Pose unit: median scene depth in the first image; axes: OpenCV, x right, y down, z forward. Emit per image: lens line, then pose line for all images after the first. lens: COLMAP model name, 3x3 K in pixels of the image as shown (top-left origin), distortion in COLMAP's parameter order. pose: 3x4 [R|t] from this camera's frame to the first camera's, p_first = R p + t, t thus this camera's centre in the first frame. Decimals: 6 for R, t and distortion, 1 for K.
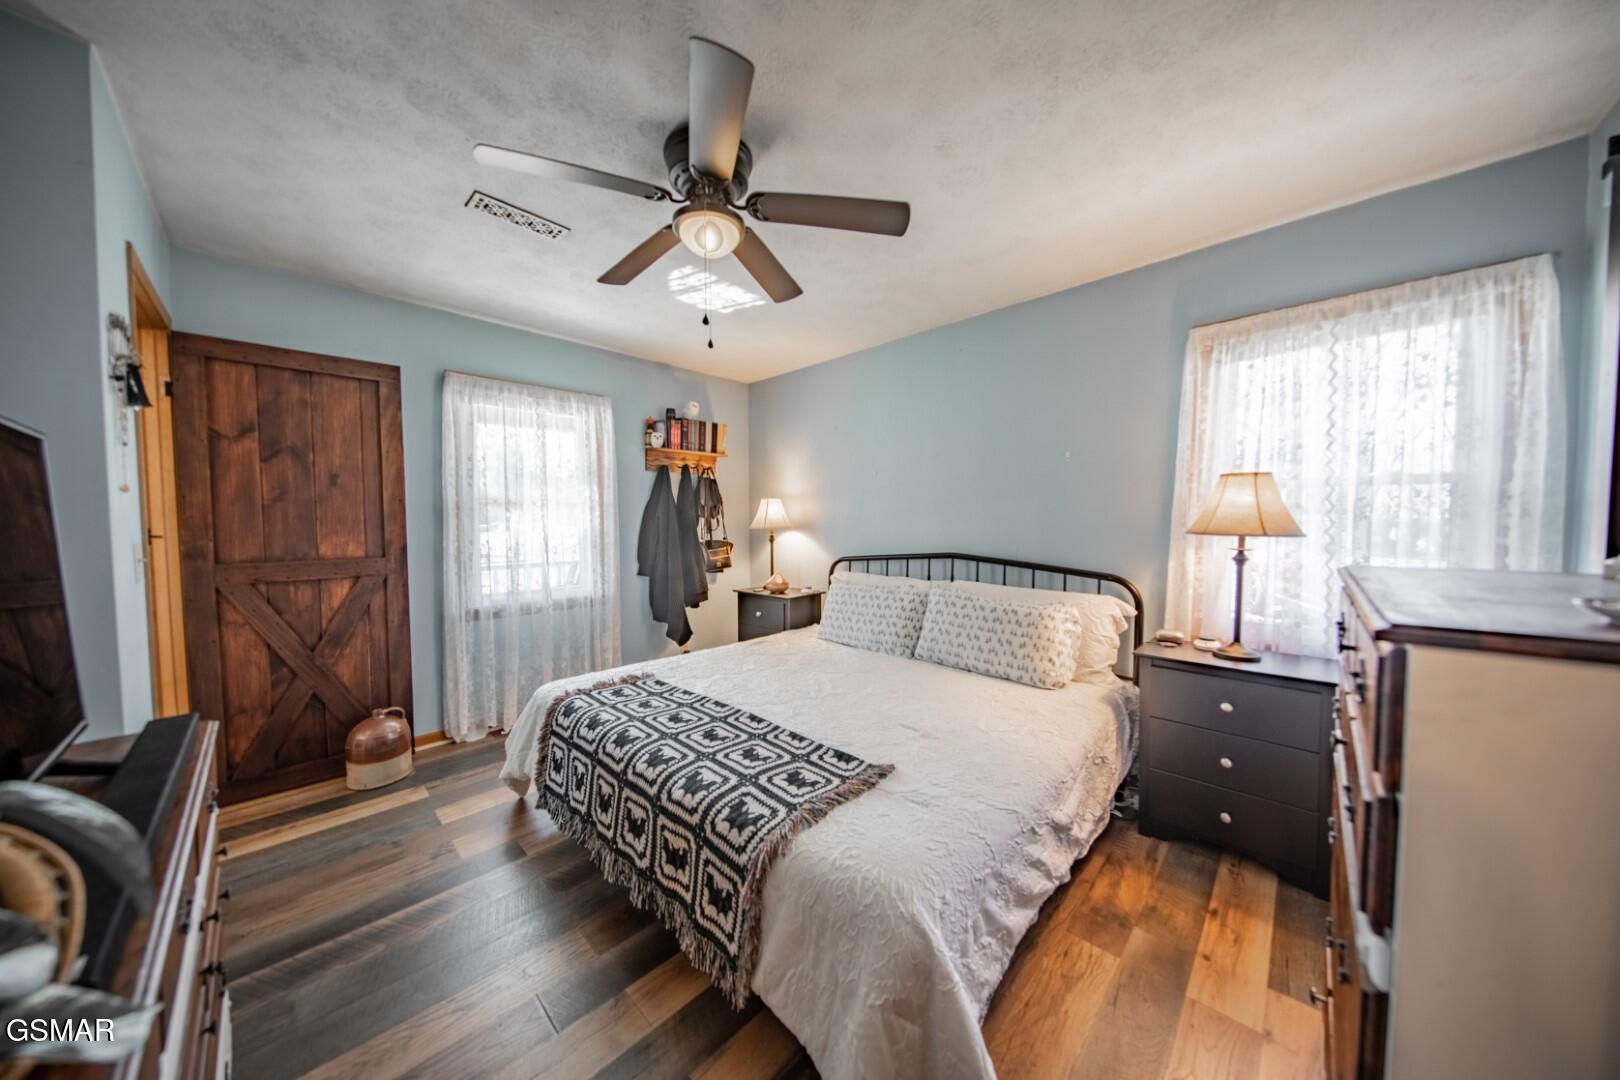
lens RADIAL K [[520.4, 0, 805.2], [0, 520.4, 540.0], [0, 0, 1]] dist [0.001326, -0.002202]
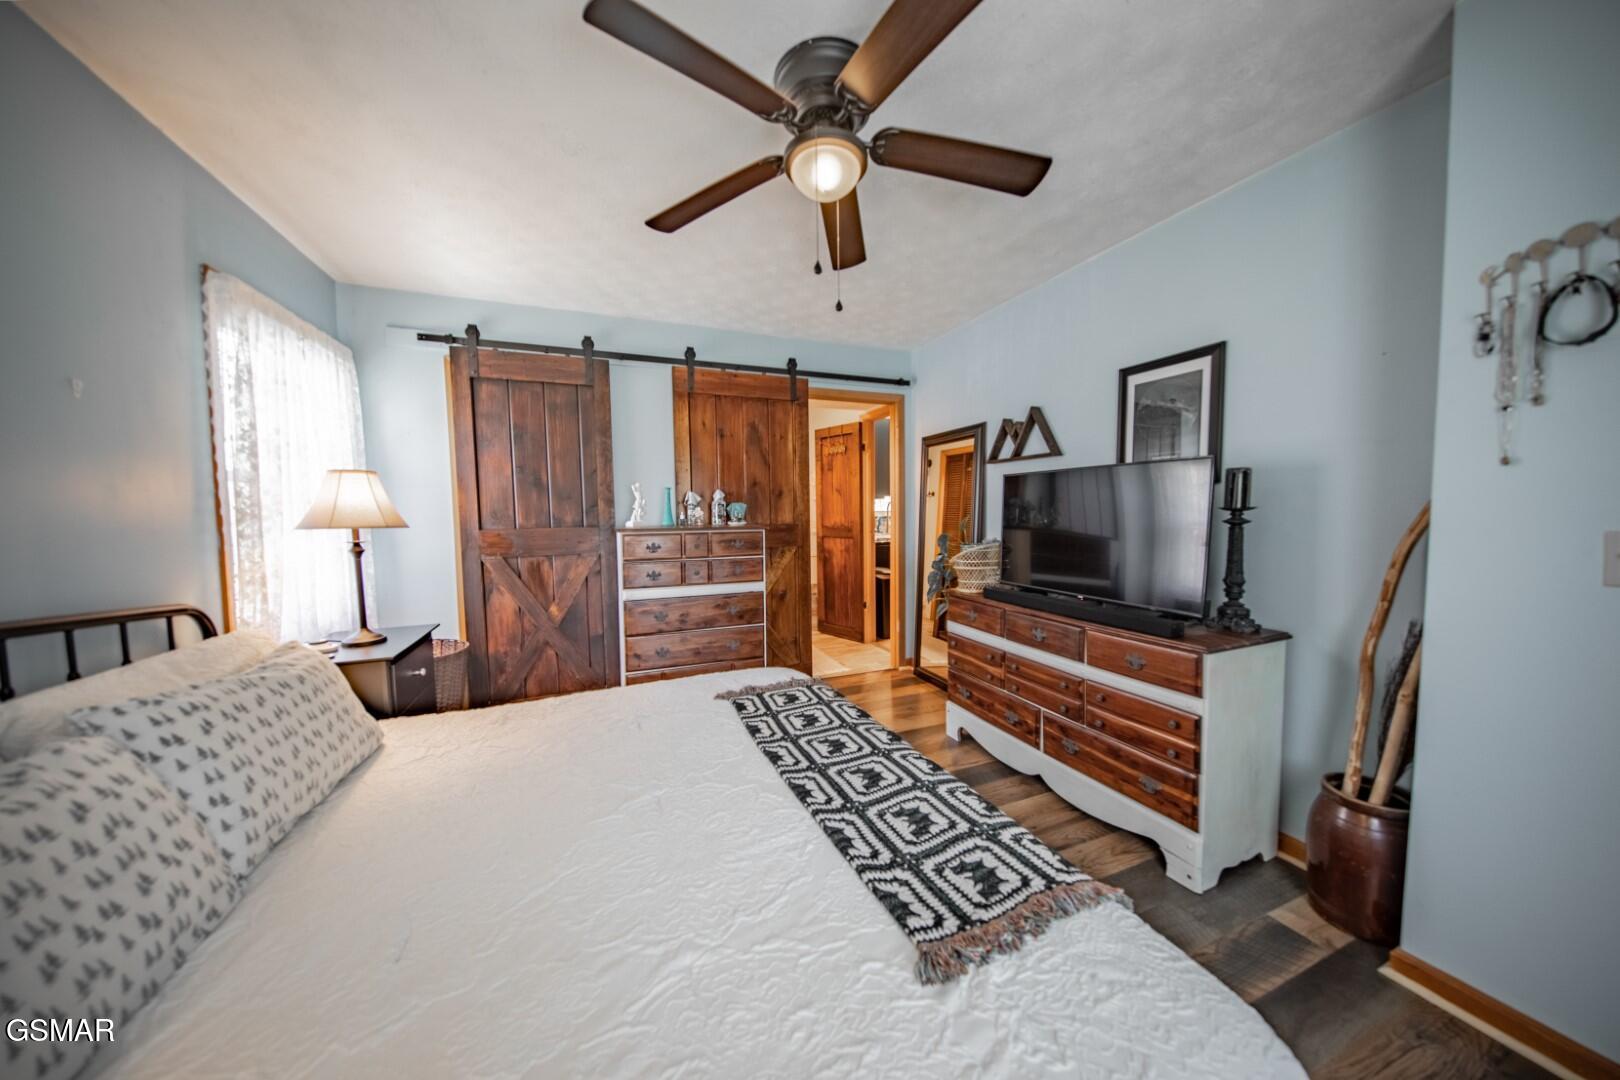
lens RADIAL K [[520.4, 0, 805.2], [0, 520.4, 540.0], [0, 0, 1]] dist [0.001326, -0.002202]
pose [[-0.913813, -0.002165, 0.406129, -0.490724], [0.033211, 0.996238, 0.080038, -0.044965], [-0.404775, 0.086628, -0.910304, 1.793492]]
